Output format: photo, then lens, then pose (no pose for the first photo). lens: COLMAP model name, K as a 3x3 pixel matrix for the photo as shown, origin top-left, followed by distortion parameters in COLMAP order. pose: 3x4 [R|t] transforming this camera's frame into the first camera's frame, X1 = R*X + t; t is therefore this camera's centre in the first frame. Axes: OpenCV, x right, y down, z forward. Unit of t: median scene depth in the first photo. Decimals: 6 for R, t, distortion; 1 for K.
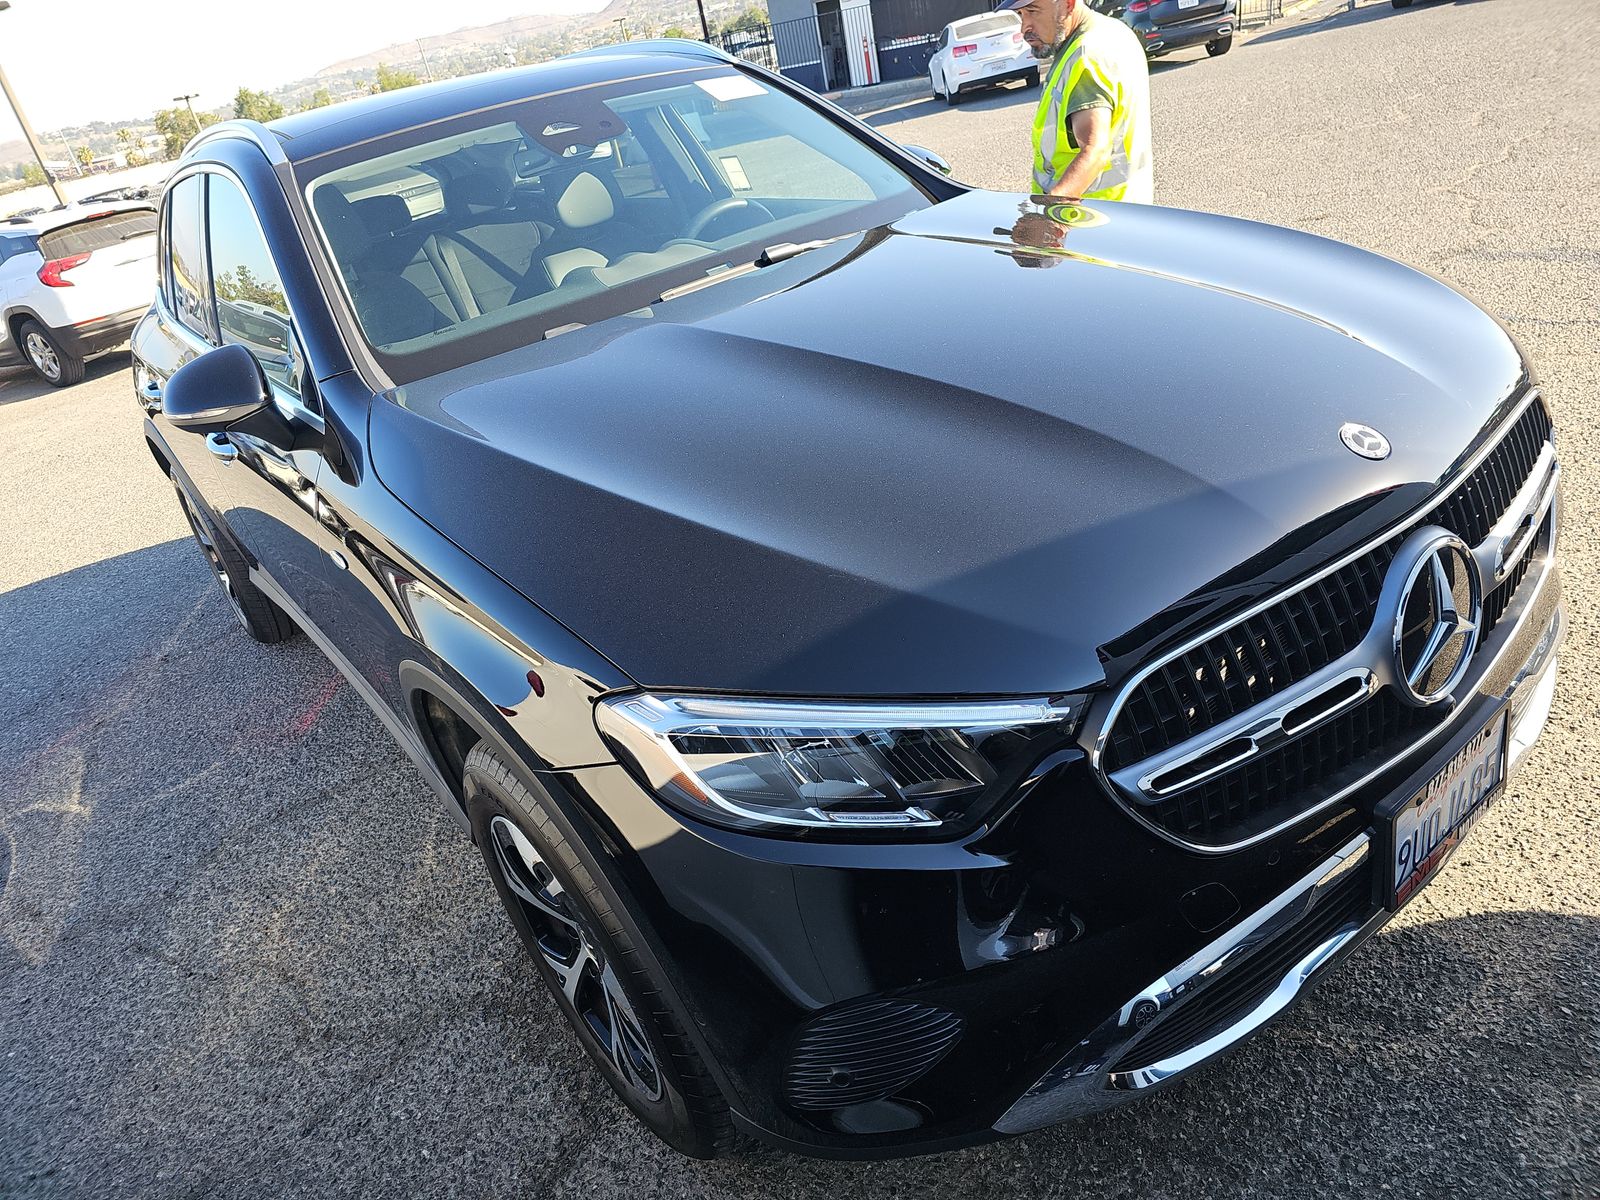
lens RADIAL K [[1077.0, 0, 801.9], [0, 1077.0, 602.0], [0, 0, 1]] dist [0.039258, -0.043355]
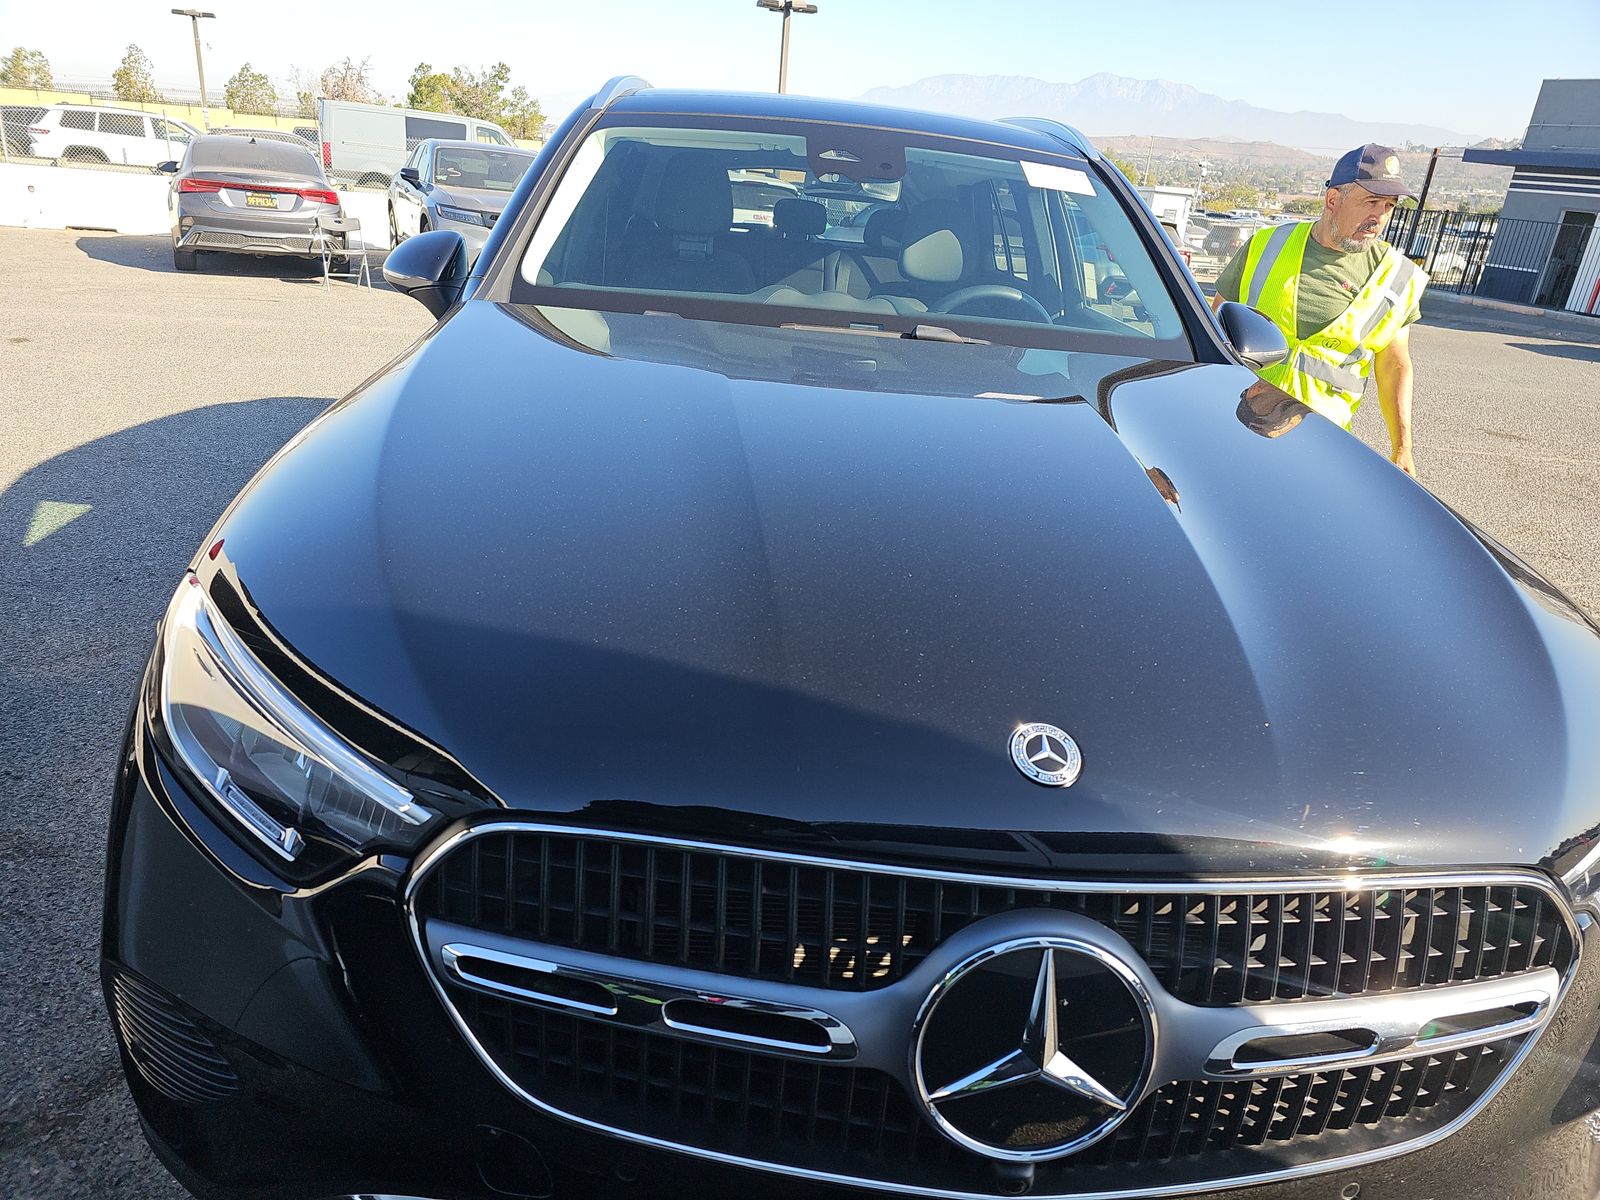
lens RADIAL K [[1077.0, 0, 801.9], [0, 1077.0, 602.0], [0, 0, 1]] dist [0.039258, -0.043355]
pose [[0.781093, 0.450523, -0.432346, 0.435876], [-0.483216, 0.874657, 0.038434, -0.122421], [0.395470, 0.178896, 0.900888, 0.202319]]
